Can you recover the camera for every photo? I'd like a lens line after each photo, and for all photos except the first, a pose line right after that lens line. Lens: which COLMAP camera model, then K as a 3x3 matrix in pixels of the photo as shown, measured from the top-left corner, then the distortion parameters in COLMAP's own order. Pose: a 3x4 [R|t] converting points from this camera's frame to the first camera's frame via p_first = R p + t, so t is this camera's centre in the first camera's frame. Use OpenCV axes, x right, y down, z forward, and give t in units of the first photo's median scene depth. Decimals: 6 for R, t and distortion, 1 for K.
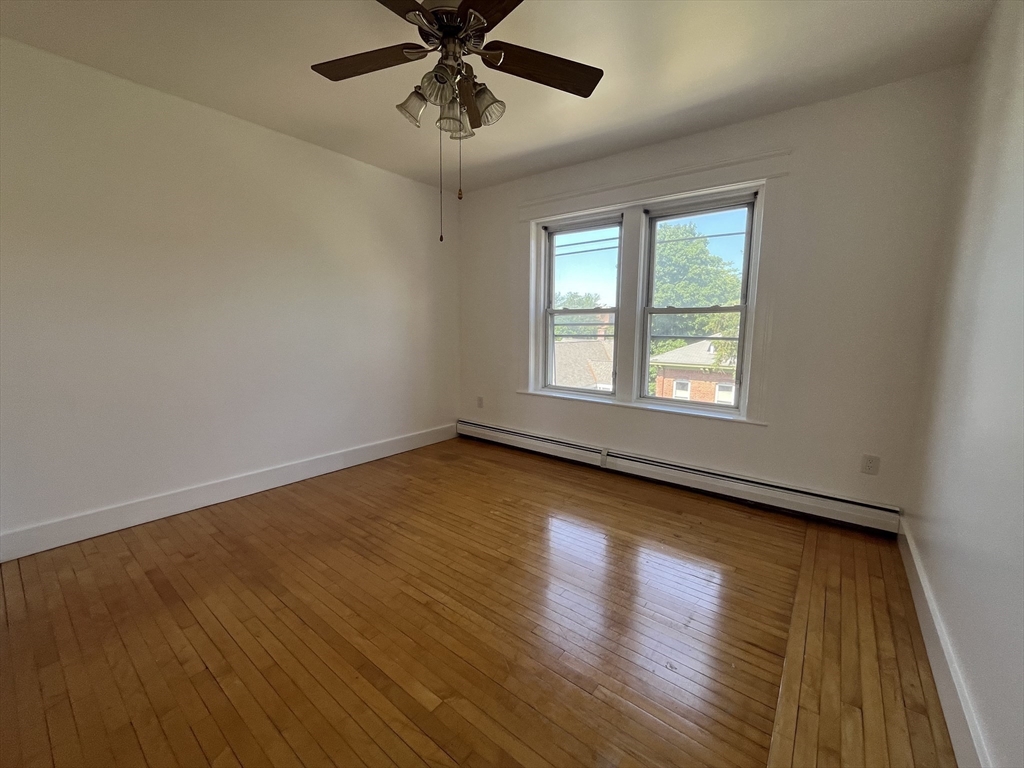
lens RADIAL K [[418.9, 0, 513.1], [0, 418.9, 386.0], [0, 0, 1]] dist [-0.003262, -0.000212]
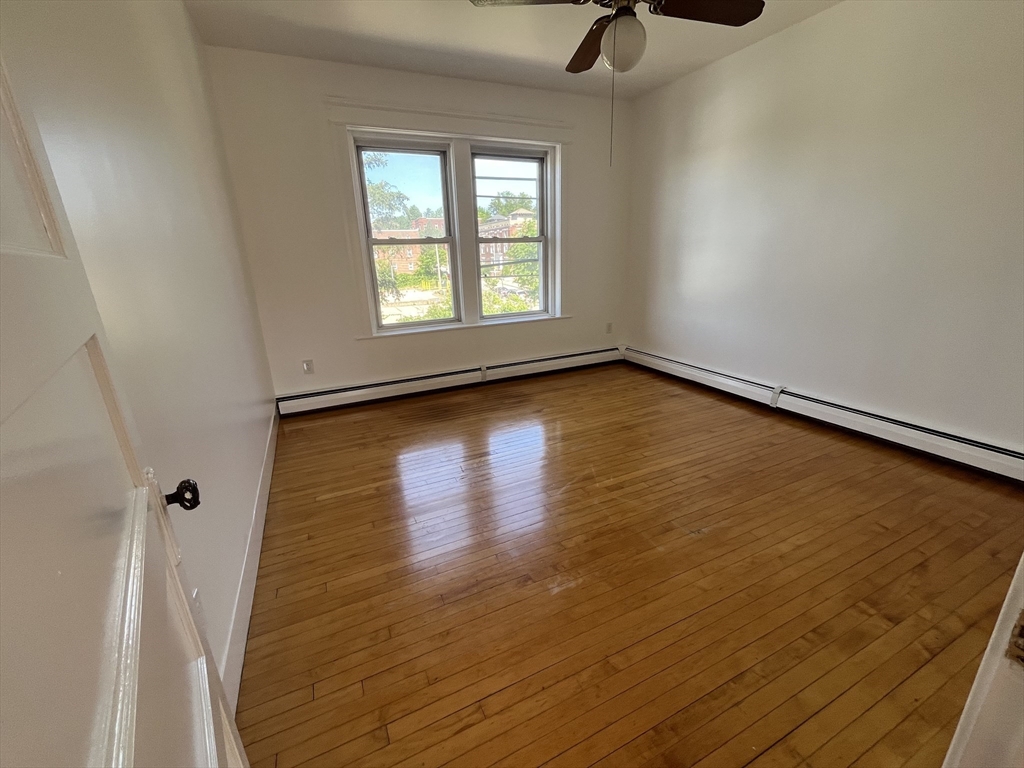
lens RADIAL K [[418.9, 0, 521.3], [0, 418.9, 391.0], [0, 0, 1]] dist [-0.003262, -0.000212]
pose [[0.439428, -0.302278, 0.845891, -0.739431], [0.164528, 0.952834, 0.255024, -0.059727], [-0.883082, 0.027108, 0.468435, 0.371275]]
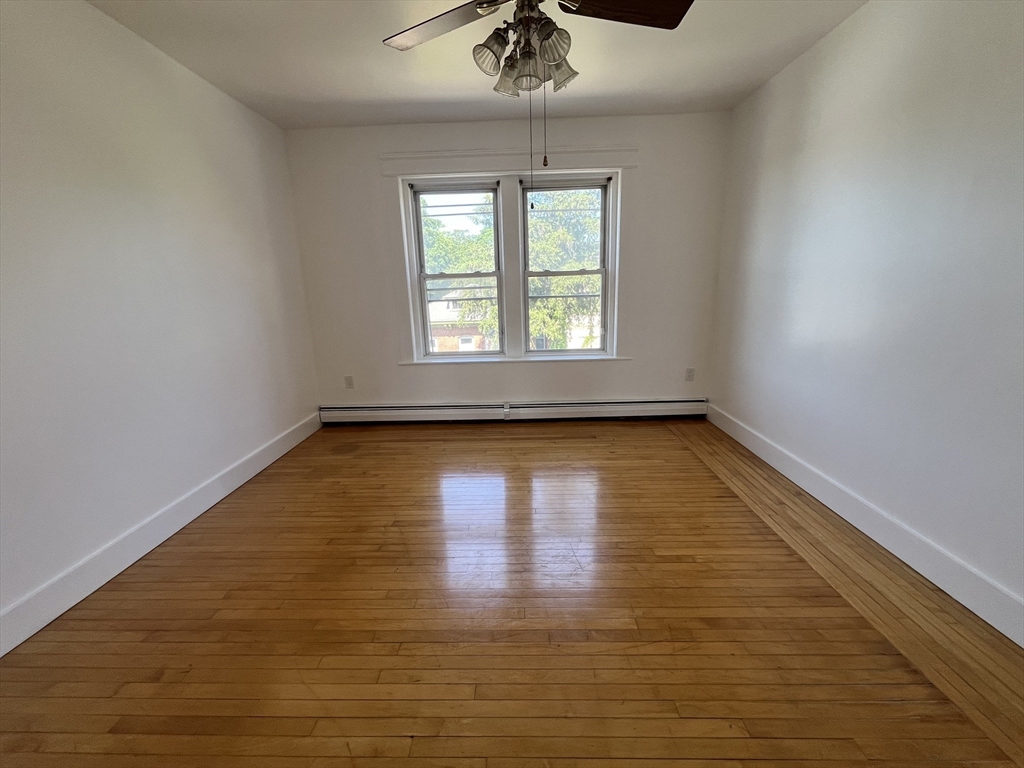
lens RADIAL K [[418.9, 0, 514.9], [0, 418.9, 383.6], [0, 0, 1]] dist [-0.003262, -0.000212]
pose [[0.796758, -0.169698, 0.579983, -0.410809], [0.120145, 0.985085, 0.123176, -0.033117], [-0.592235, -0.028459, 0.805263, 0.109885]]
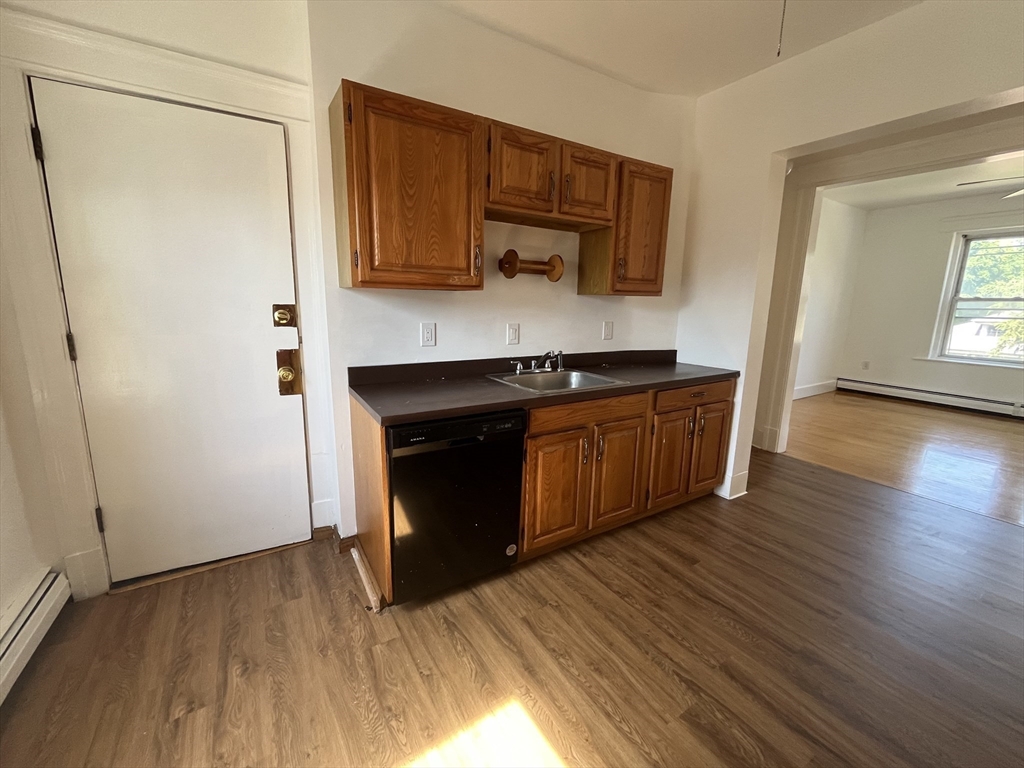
lens RADIAL K [[418.9, 0, 507.5], [0, 418.9, 383.0], [0, 0, 1]] dist [-0.003262, -0.000212]
pose [[0.937691, 0.074105, -0.339476, -0.923710], [-0.056301, 0.996486, 0.062012, 0.101866], [0.342879, -0.039035, 0.938568, -0.876672]]
